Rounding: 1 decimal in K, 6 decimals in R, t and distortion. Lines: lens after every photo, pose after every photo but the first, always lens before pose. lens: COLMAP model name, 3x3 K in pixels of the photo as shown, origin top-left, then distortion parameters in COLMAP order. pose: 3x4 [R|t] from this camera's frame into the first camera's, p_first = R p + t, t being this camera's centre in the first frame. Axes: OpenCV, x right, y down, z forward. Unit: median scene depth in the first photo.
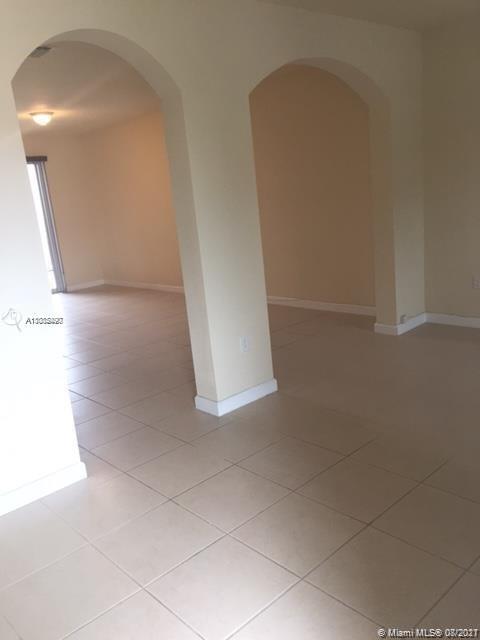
lens RADIAL K [[545.2, 0, 240.0], [0, 545.2, 320.0], [0, 0, 1]] dist [0.126258, -0.204022]
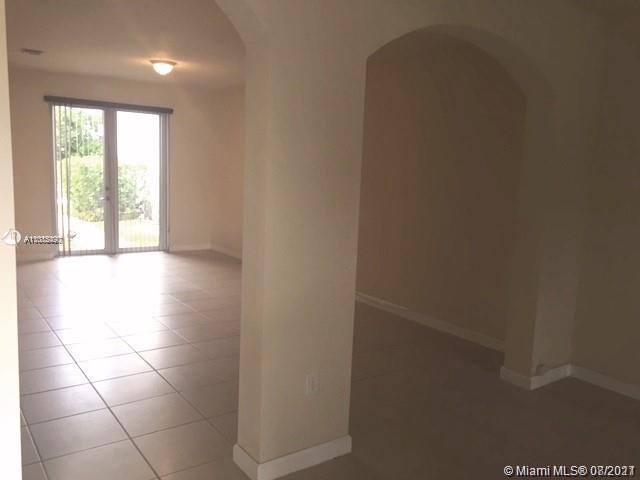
lens RADIAL K [[545.2, 0, 311.2], [0, 545.2, 239.3], [0, 0, 1]] dist [0.126258, -0.204022]
pose [[0.980851, 0.157629, -0.114391, 0.041821], [-0.167608, 0.982305, -0.083567, -0.058545], [0.099195, 0.101140, 0.989915, 0.177678]]
